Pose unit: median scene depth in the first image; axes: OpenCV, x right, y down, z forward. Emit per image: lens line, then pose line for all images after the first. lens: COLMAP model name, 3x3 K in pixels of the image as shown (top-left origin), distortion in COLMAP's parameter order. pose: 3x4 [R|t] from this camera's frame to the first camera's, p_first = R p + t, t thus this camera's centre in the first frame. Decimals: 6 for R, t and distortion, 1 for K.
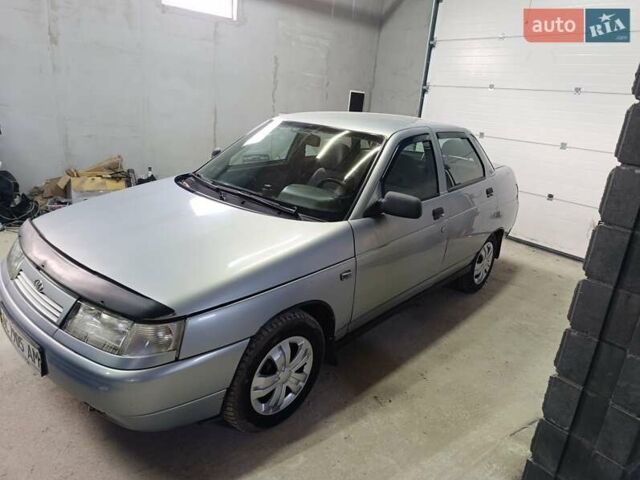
lens RADIAL K [[447.4, 0, 324.8], [0, 447.4, 238.3], [0, 0, 1]] dist [0.065460, -0.080097]
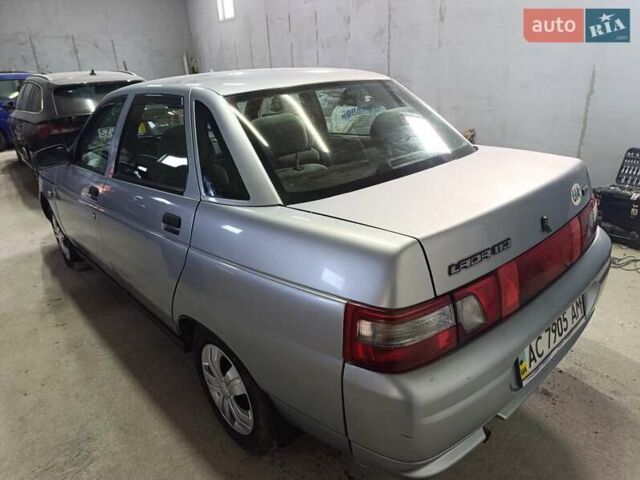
lens RADIAL K [[447.4, 0, 324.8], [0, 447.4, 238.3], [0, 0, 1]] dist [0.065460, -0.080097]
pose [[-0.142095, 0.277300, -0.950218, 0.731860], [-0.264869, 0.914301, 0.306427, -0.241279], [0.953758, 0.295225, -0.056469, 1.092806]]
